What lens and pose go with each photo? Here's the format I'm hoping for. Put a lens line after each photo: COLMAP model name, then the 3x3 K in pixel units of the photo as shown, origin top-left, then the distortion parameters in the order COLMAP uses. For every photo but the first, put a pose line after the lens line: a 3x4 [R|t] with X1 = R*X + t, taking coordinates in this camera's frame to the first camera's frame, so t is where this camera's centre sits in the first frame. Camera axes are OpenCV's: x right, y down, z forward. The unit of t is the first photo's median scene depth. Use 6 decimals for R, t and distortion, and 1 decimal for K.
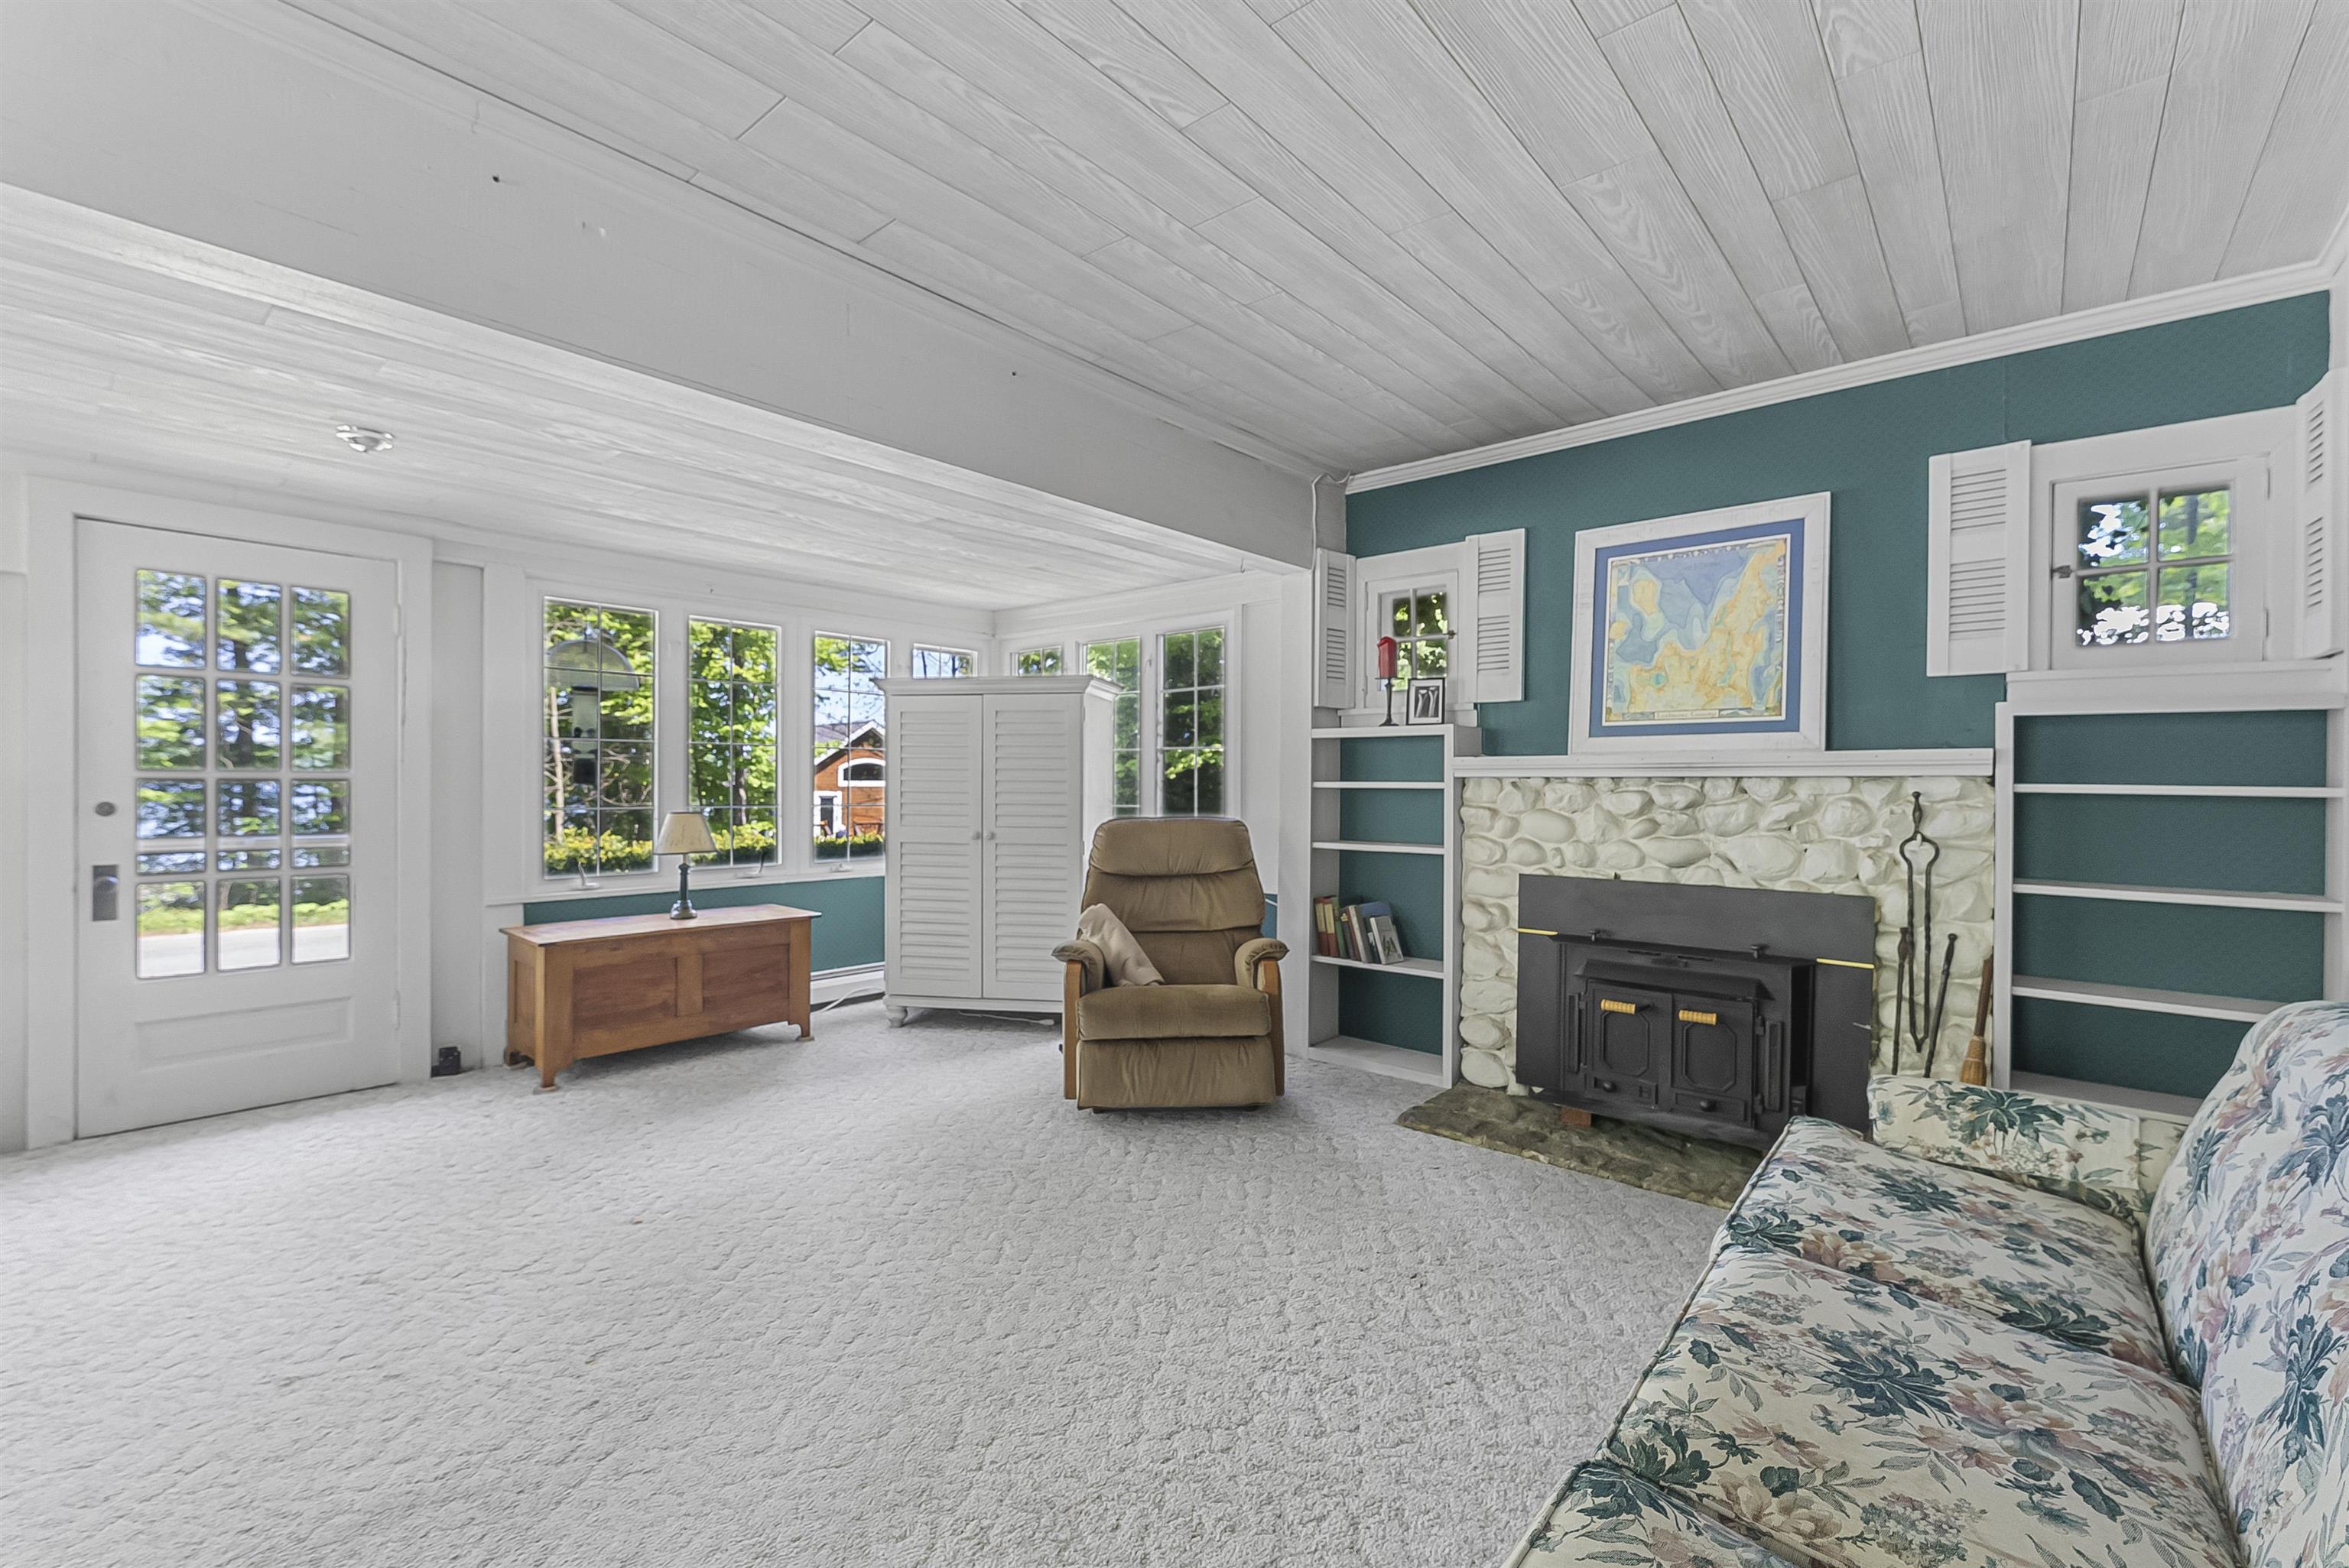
lens RADIAL K [[989.0, 0, 1174.5], [0, 989.0, 787.9], [0, 0, 1]] dist [-0.004515, -0.000296]
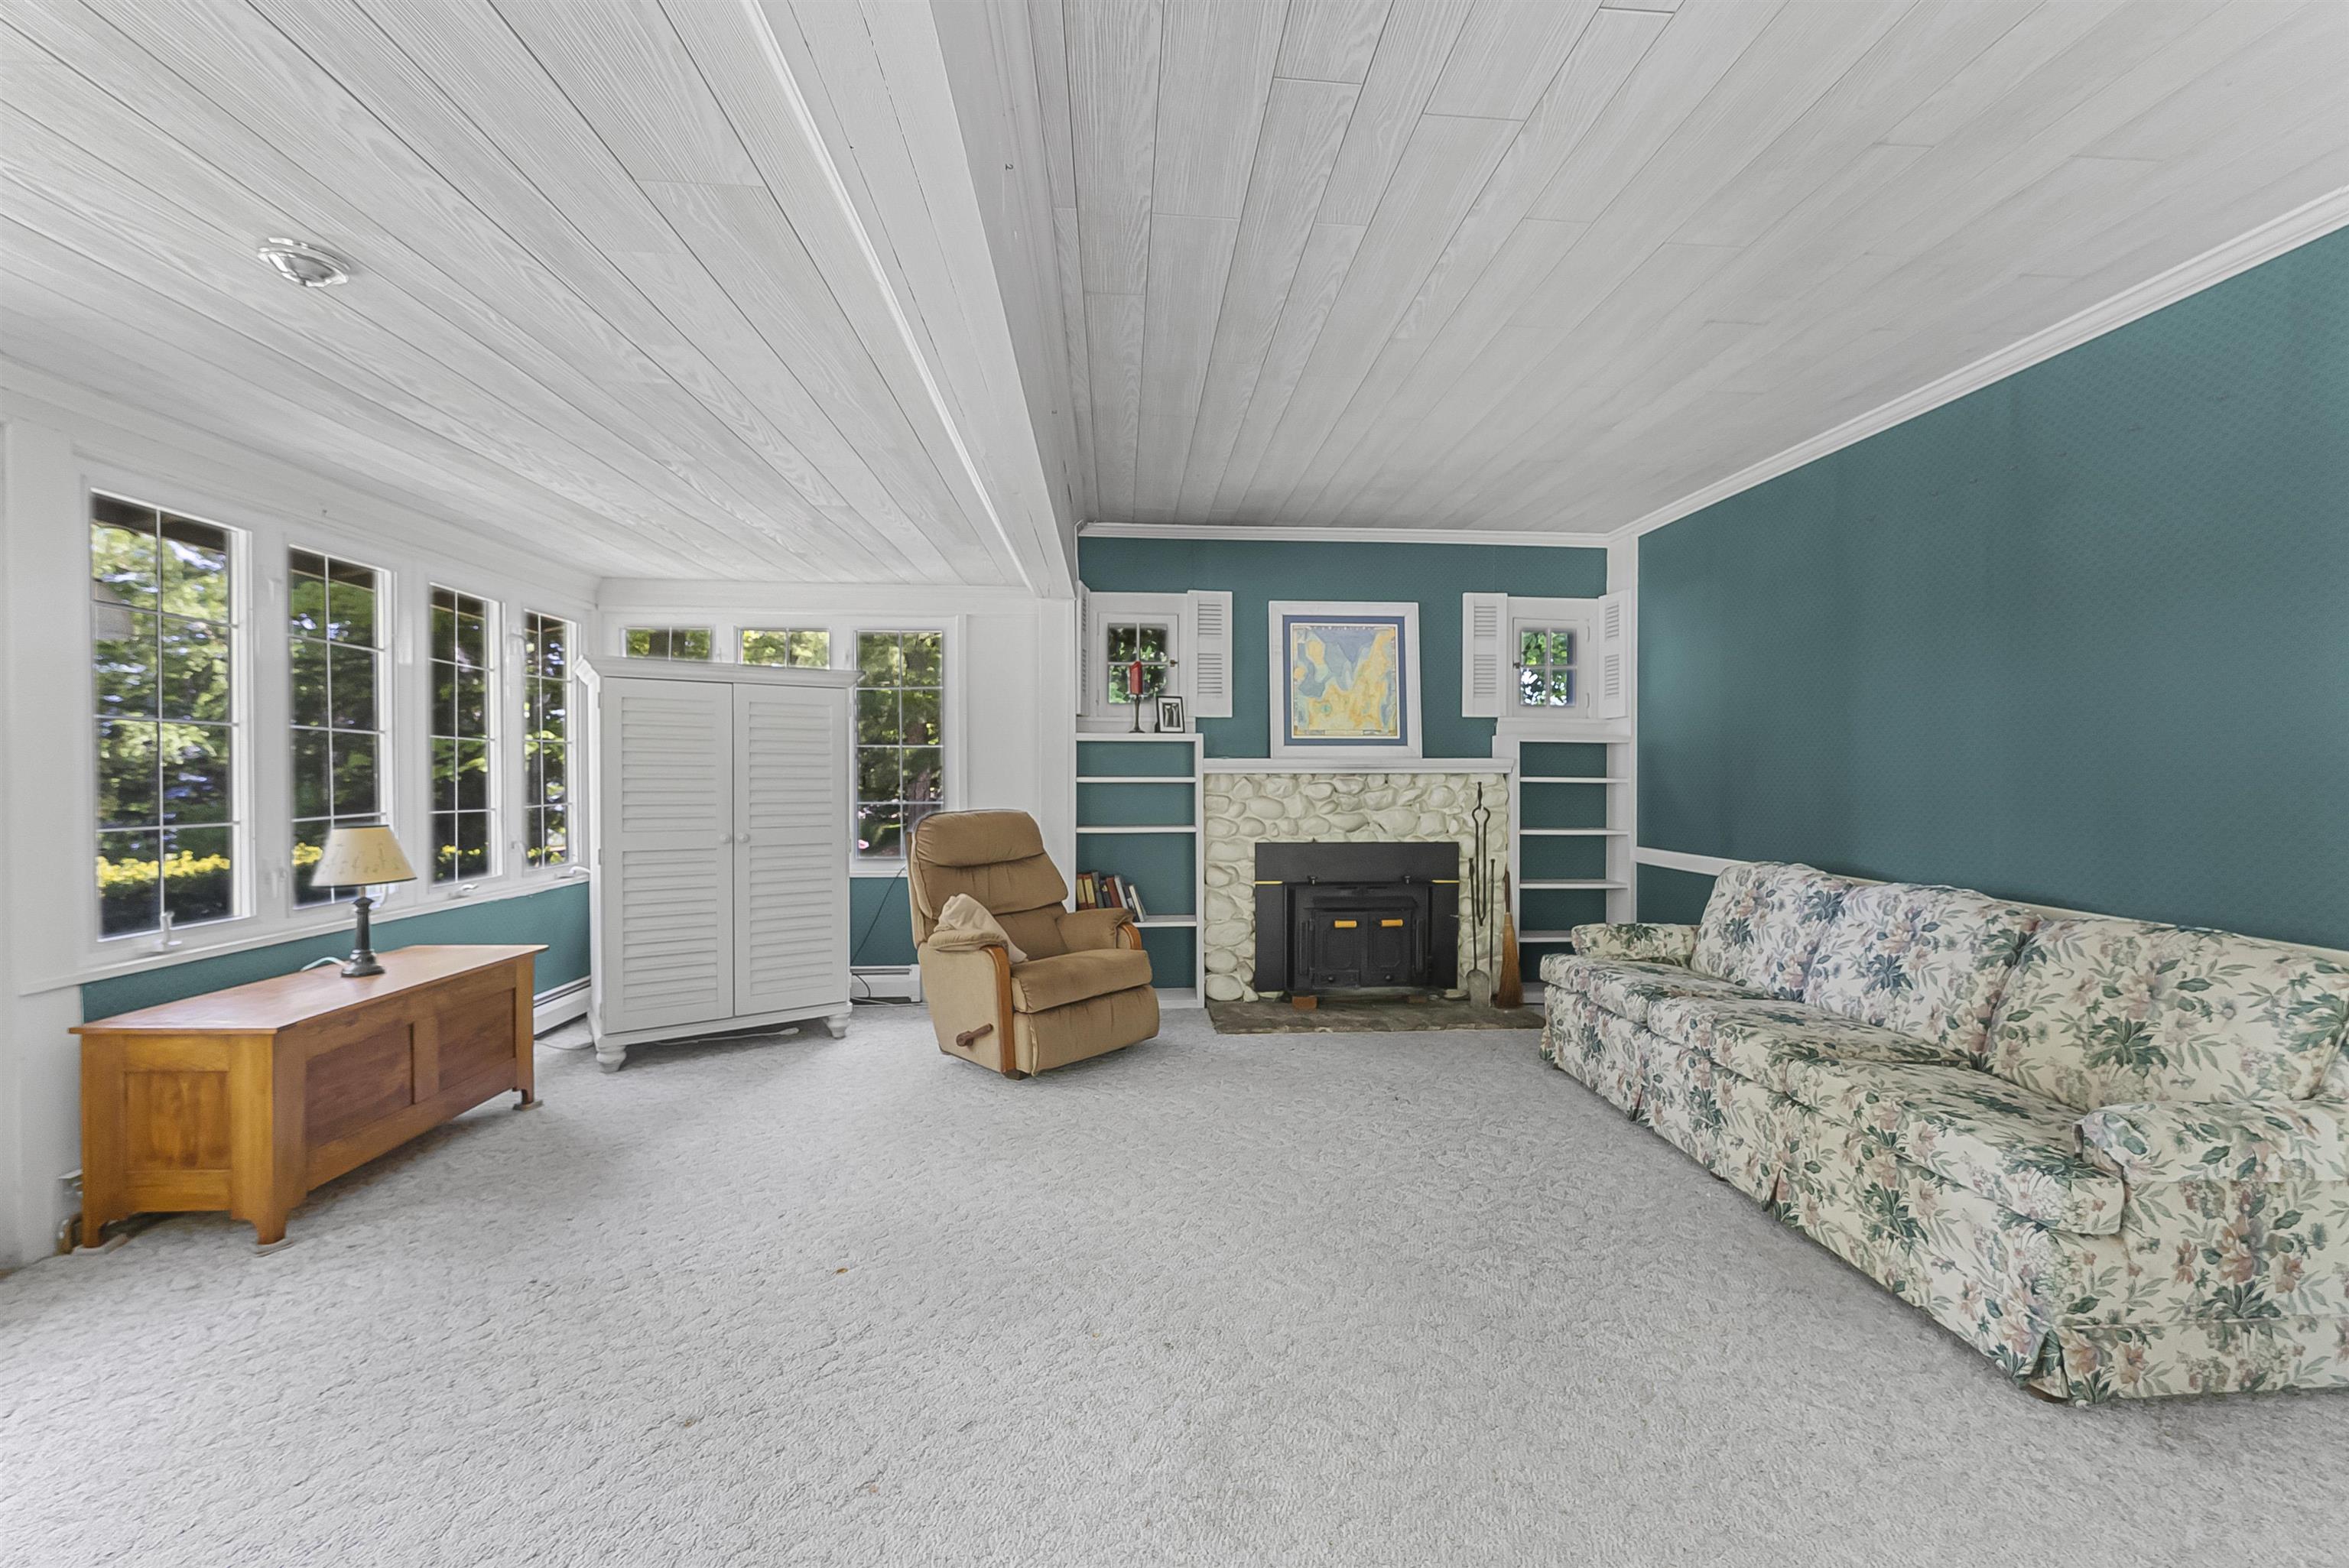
lens RADIAL K [[960.8, 0, 1174.5], [0, 960.8, 784.0], [0, 0, 1]] dist [-0.002344, -0.000272]
pose [[0.710582, -0.011486, 0.703520, -0.706293], [0.006350, 0.999931, 0.009911, -0.010702], [-0.703585, -0.002575, 0.710606, 0.117825]]
